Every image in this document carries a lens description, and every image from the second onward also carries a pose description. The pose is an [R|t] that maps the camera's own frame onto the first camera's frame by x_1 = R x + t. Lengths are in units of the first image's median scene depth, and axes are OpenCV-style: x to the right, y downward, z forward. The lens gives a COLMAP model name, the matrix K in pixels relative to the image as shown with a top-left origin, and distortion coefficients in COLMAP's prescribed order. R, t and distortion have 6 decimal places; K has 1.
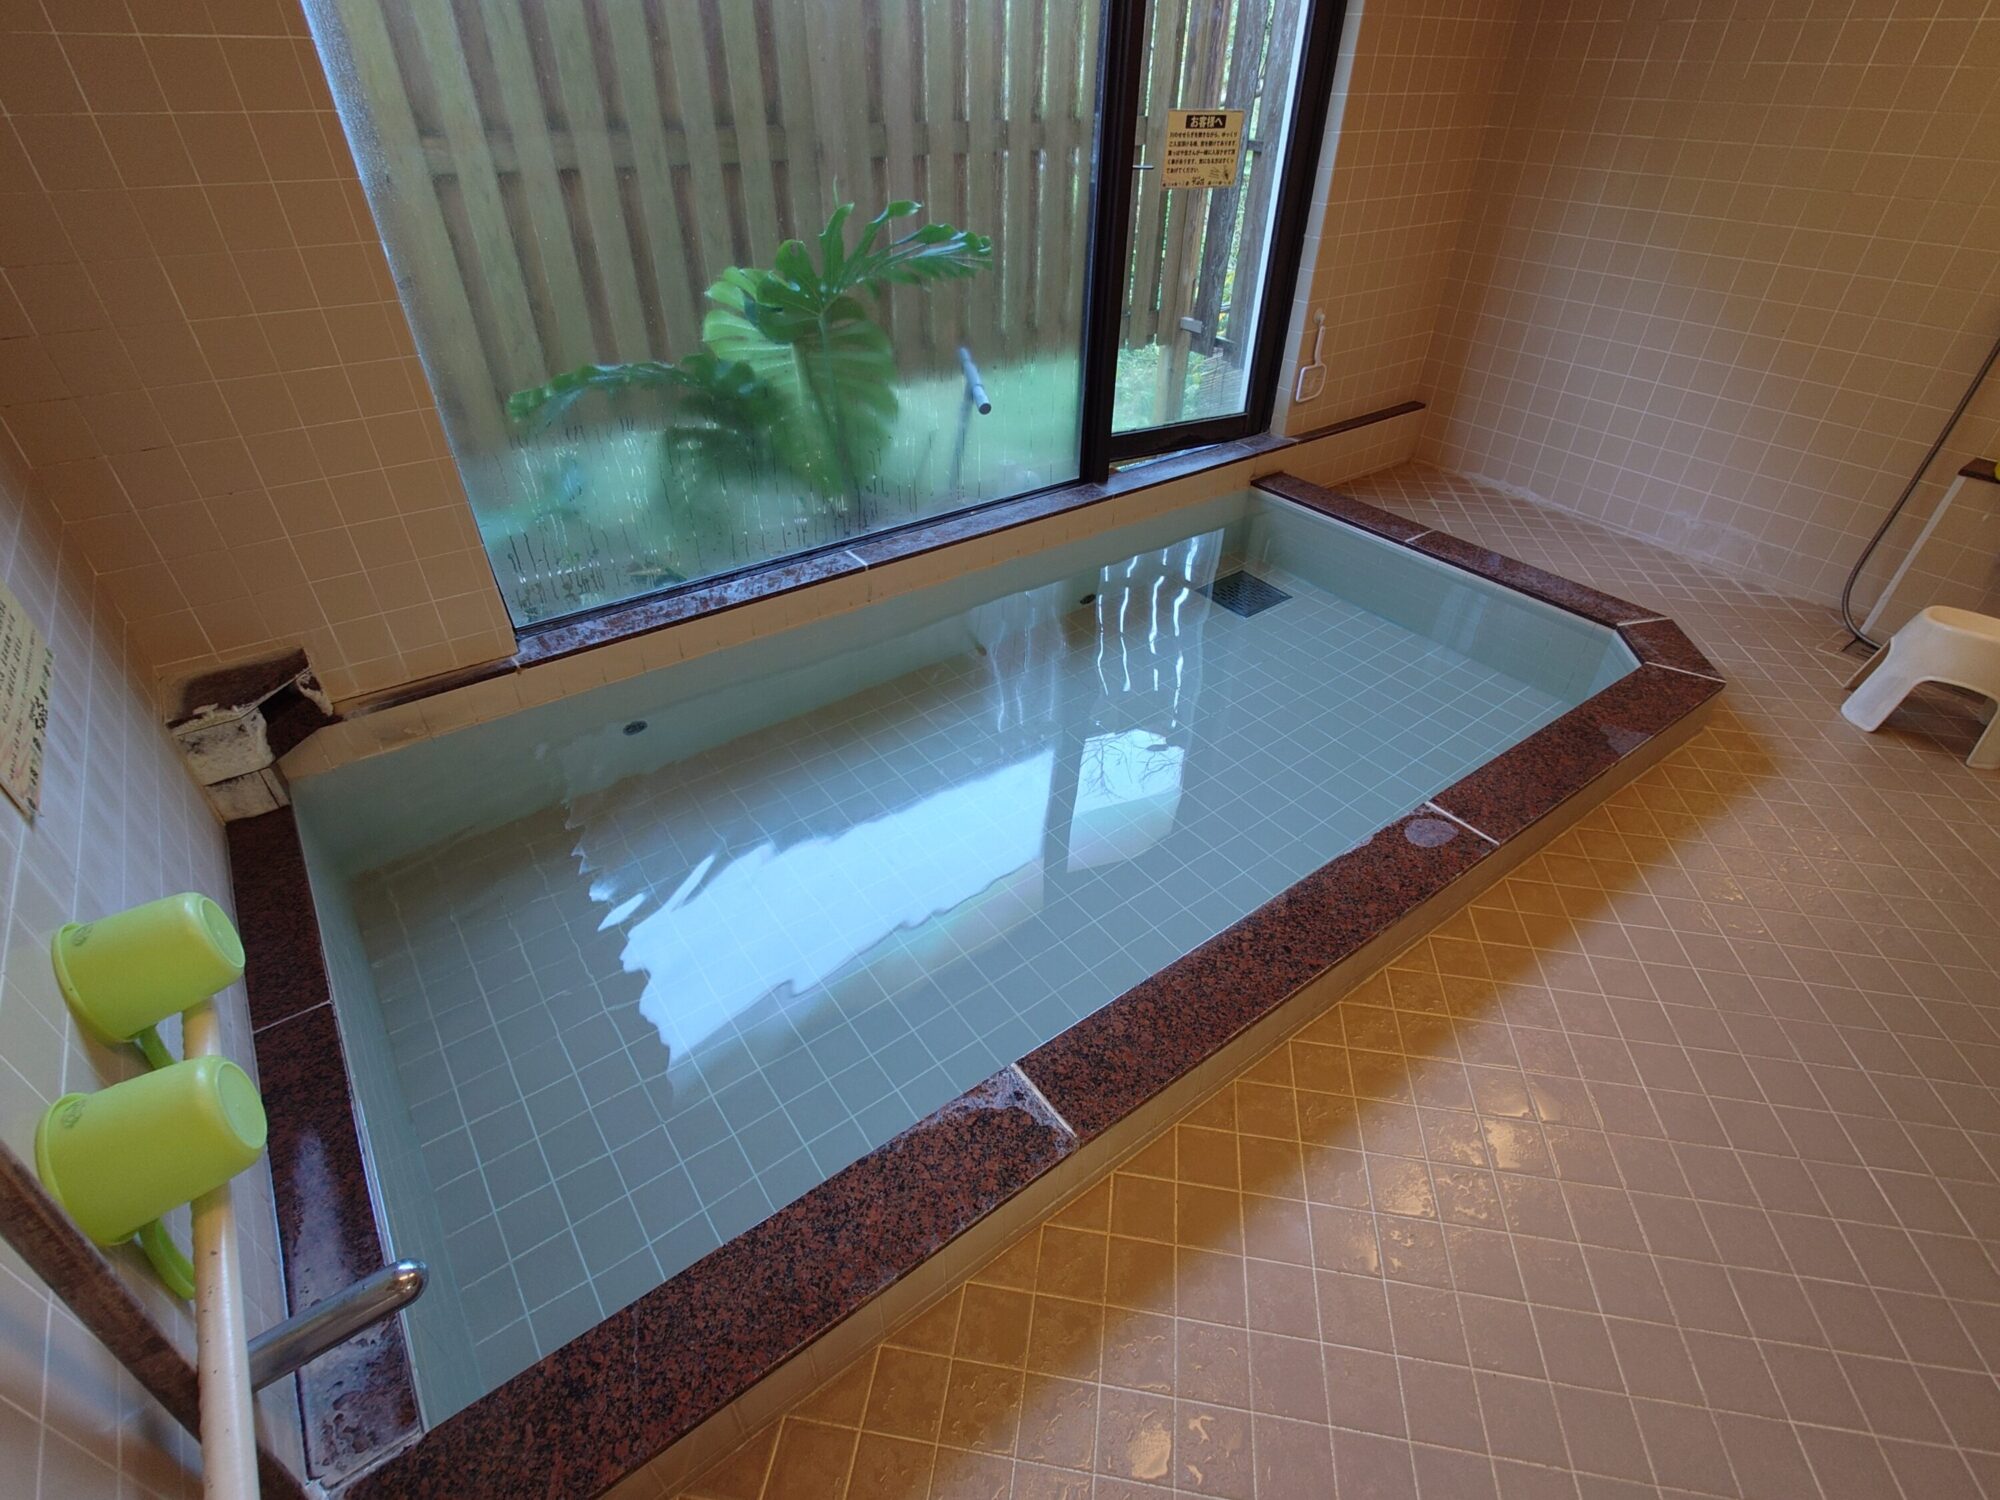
lens RADIAL K [[953.7, 0, 1003.9], [0, 953.7, 756.3], [0, 0, 1]] dist [0.000251, 0.000133]
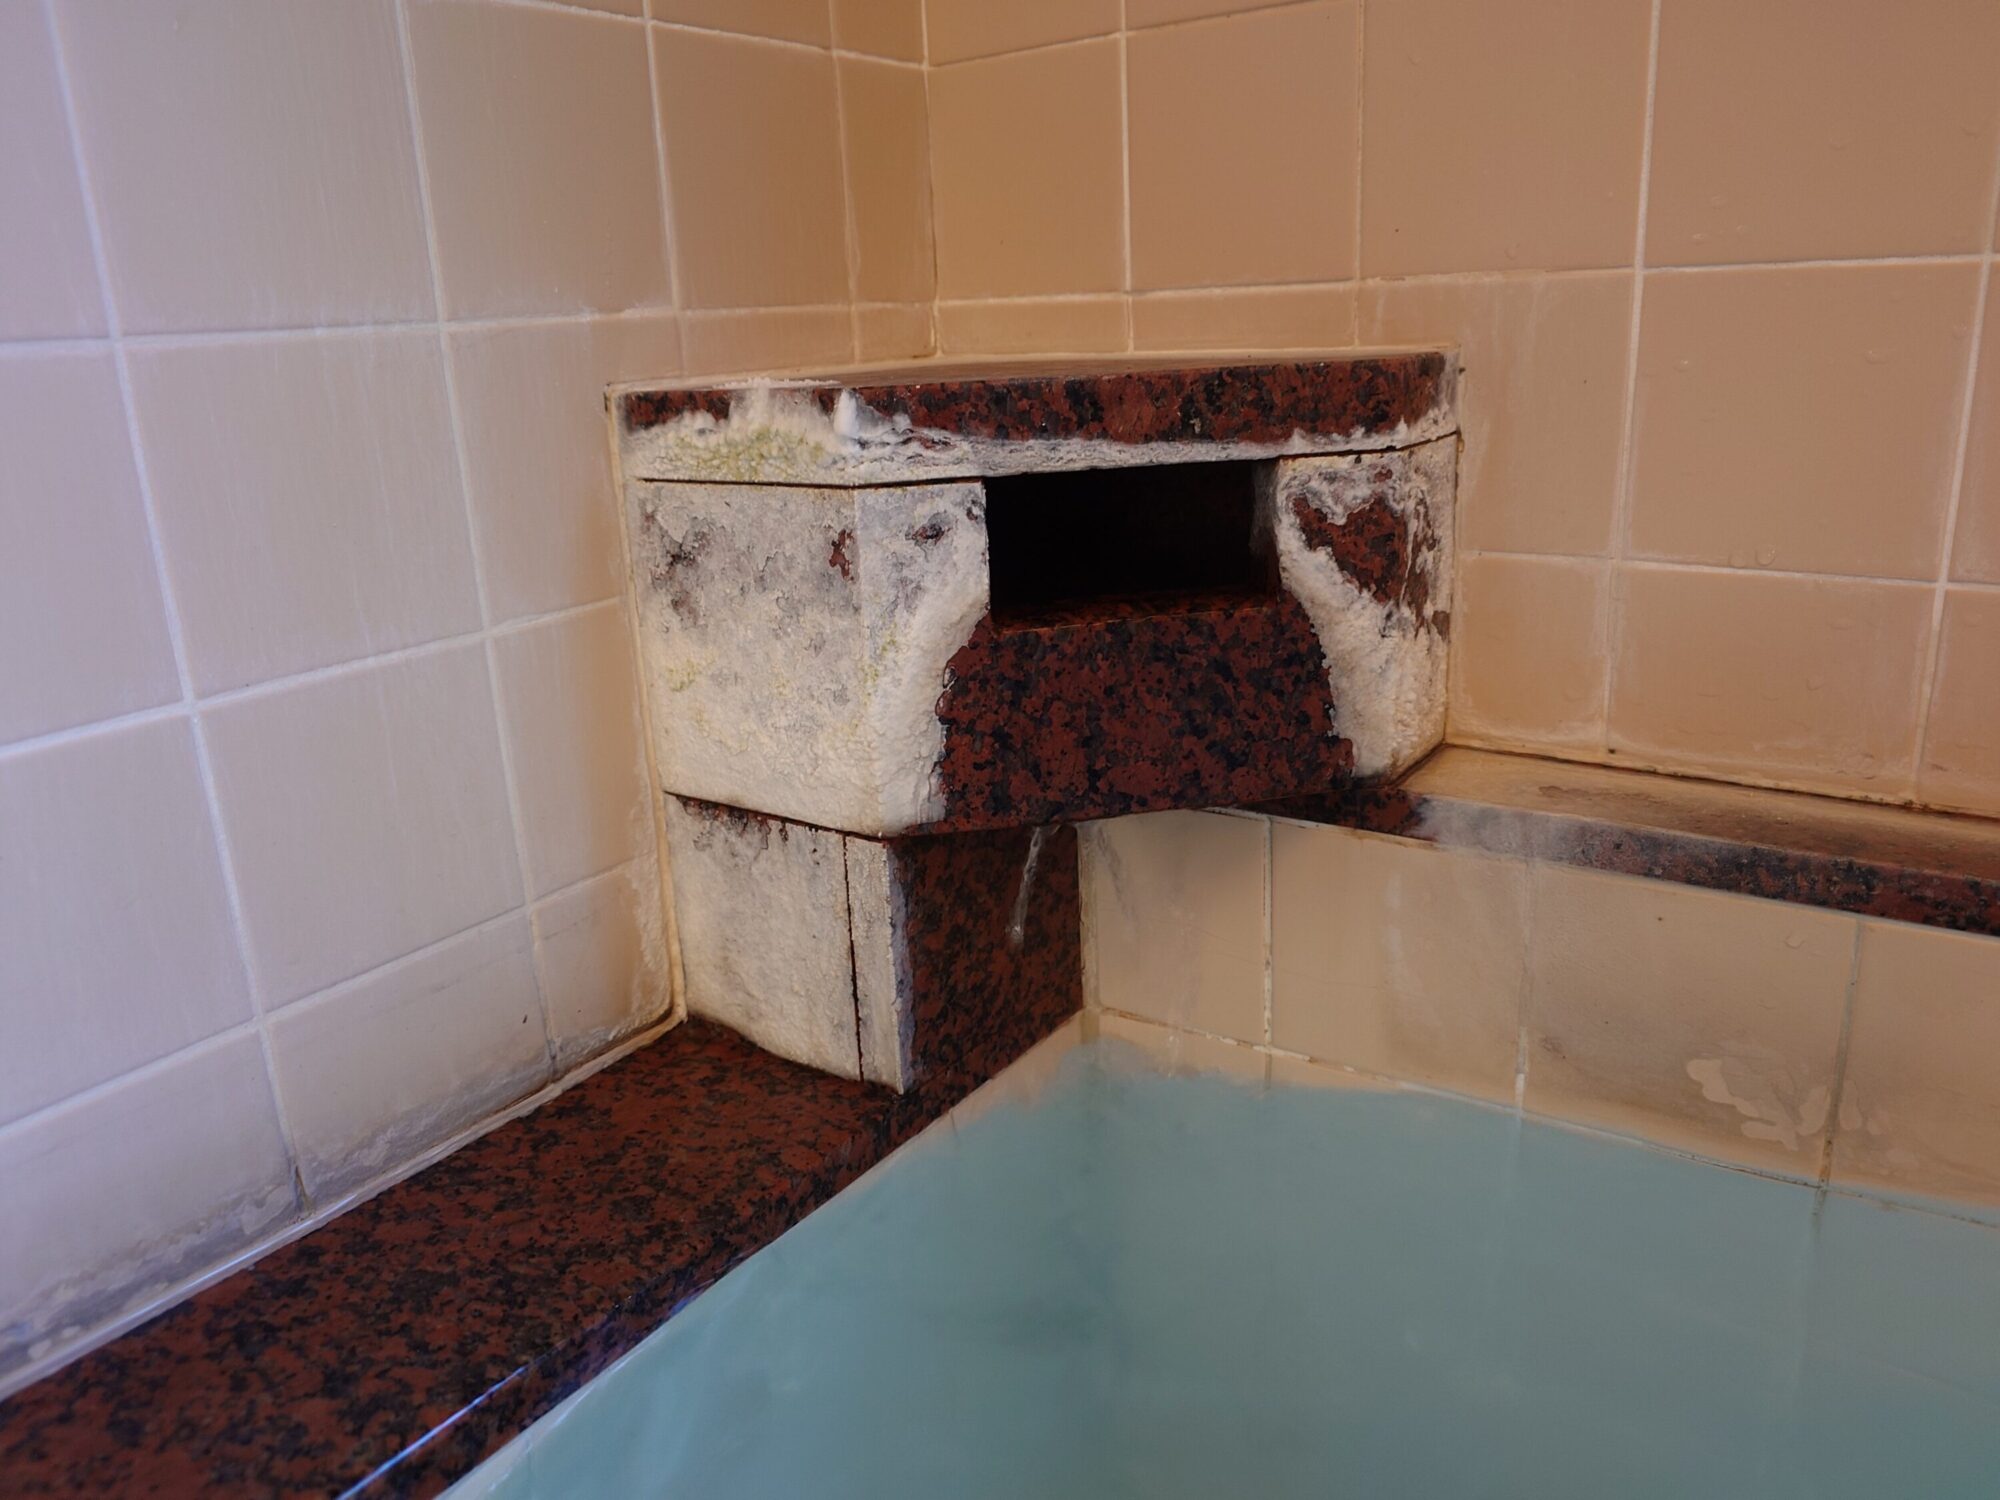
lens RADIAL K [[1433.8, 0, 1000.0], [0, 1433.8, 750.0], [0, 0, 1]] dist [-0.044008, 0.024145]
pose [[0.324239, 0.255213, -0.910898, -0.404426], [-0.527704, 0.847970, 0.049743, -0.019679], [0.785110, 0.464556, 0.409622, 0.683606]]
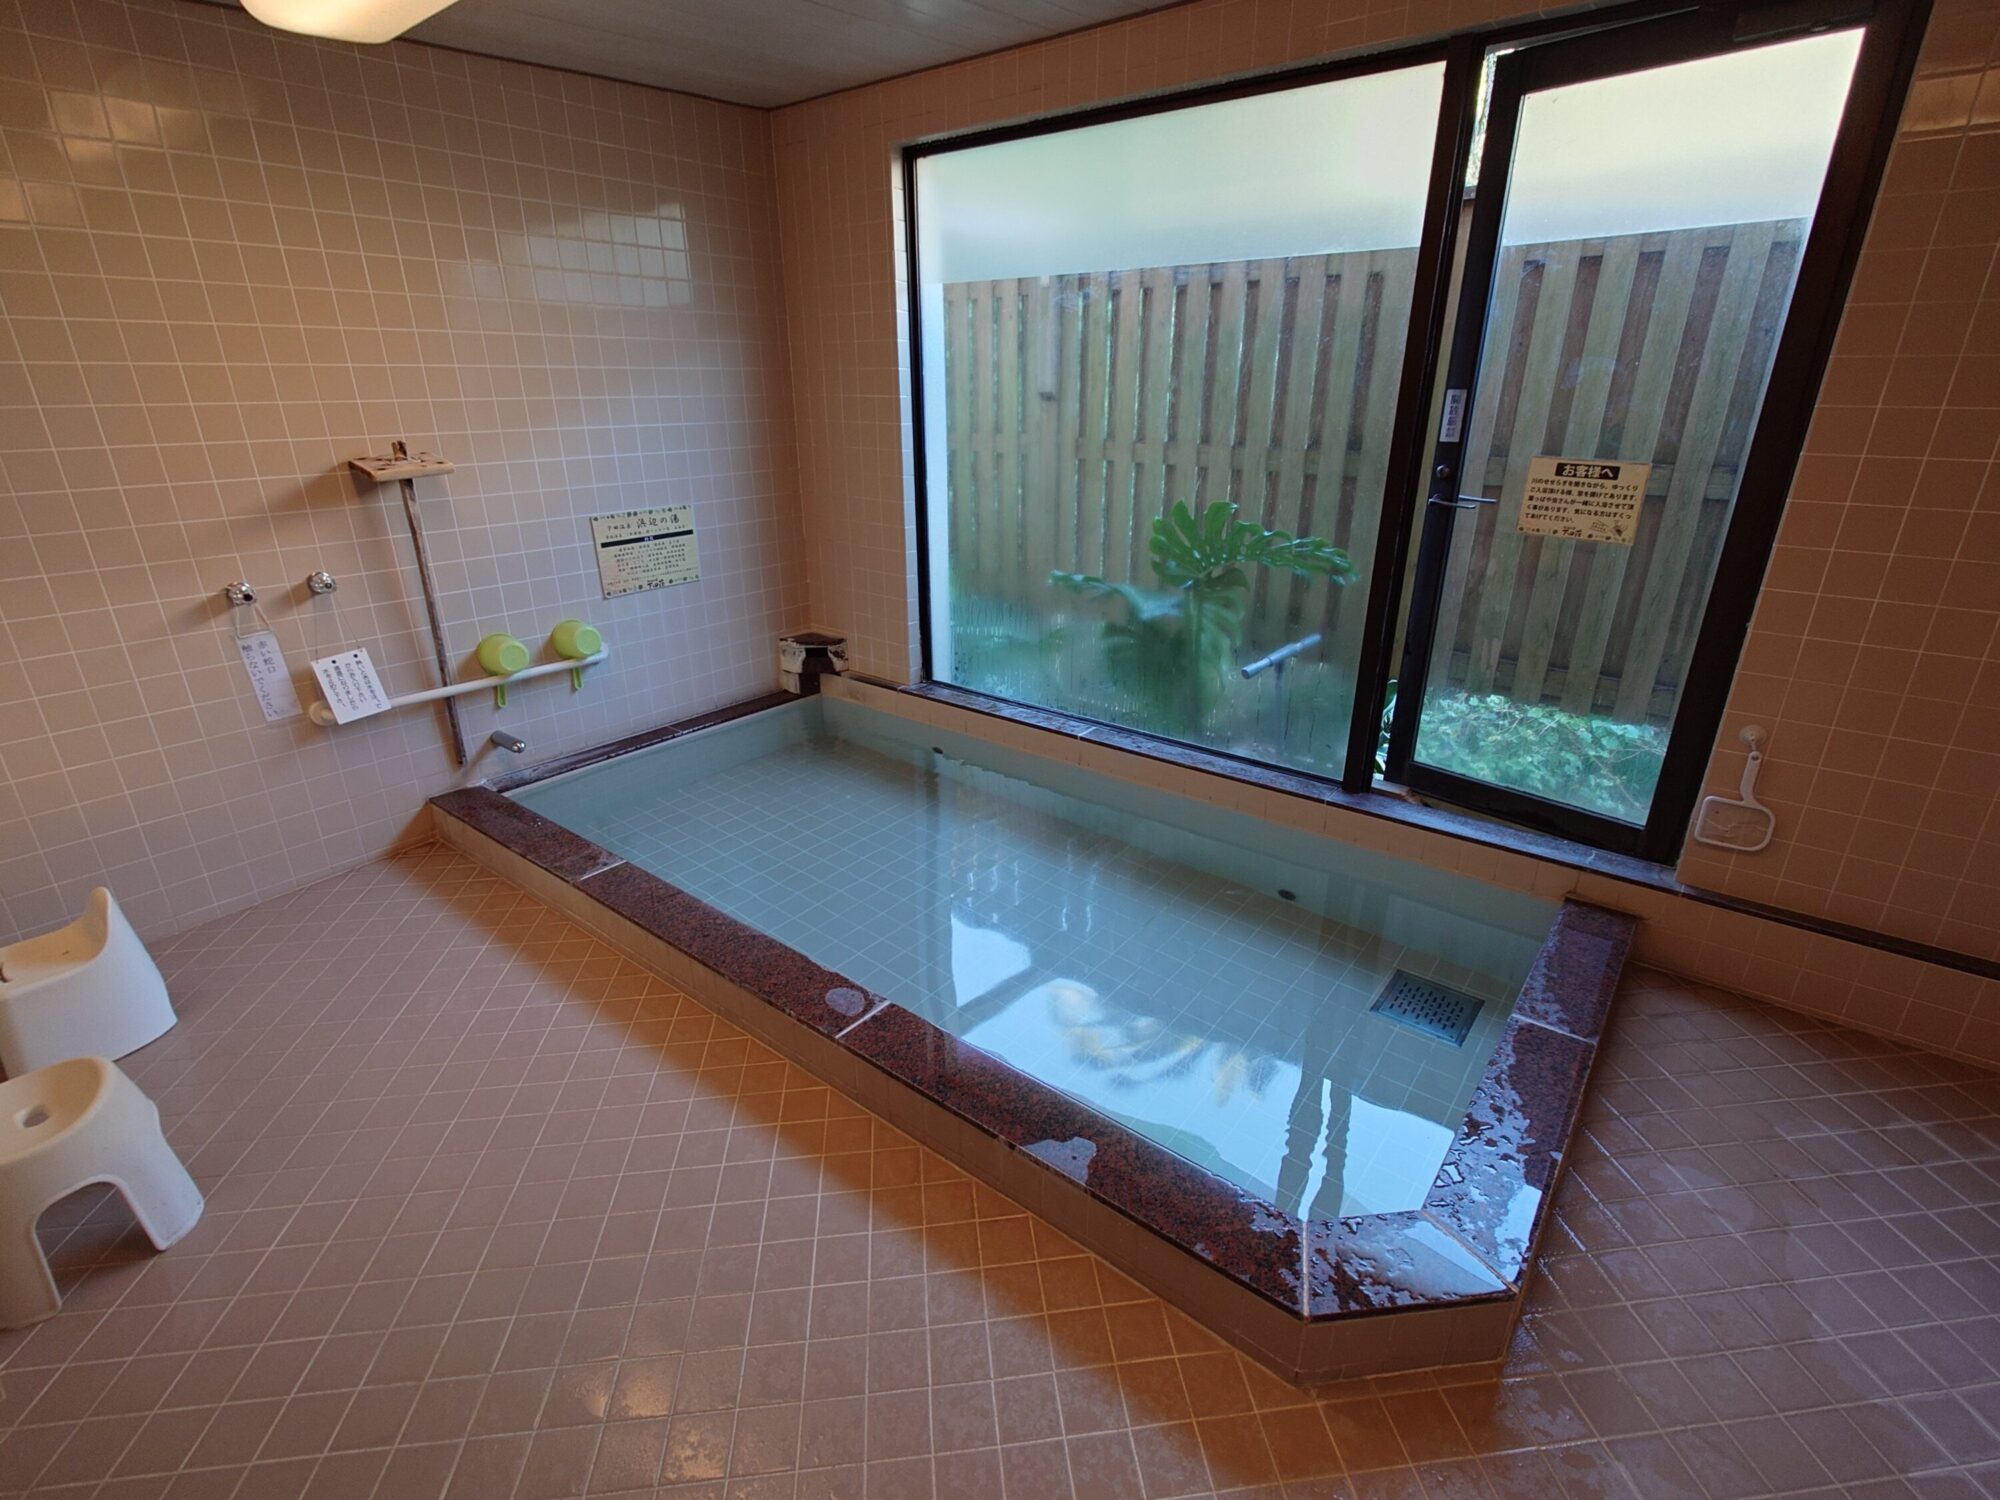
lens RADIAL K [[953.7, 0, 1003.9], [0, 953.7, 756.3], [0, 0, 1]] dist [0.000251, 0.000133]
pose [[0.256338, 0.341560, -0.904228, 1.091792], [-0.573949, 0.806497, 0.141935, -0.323759], [0.777736, 0.482597, 0.402773, 0.428916]]
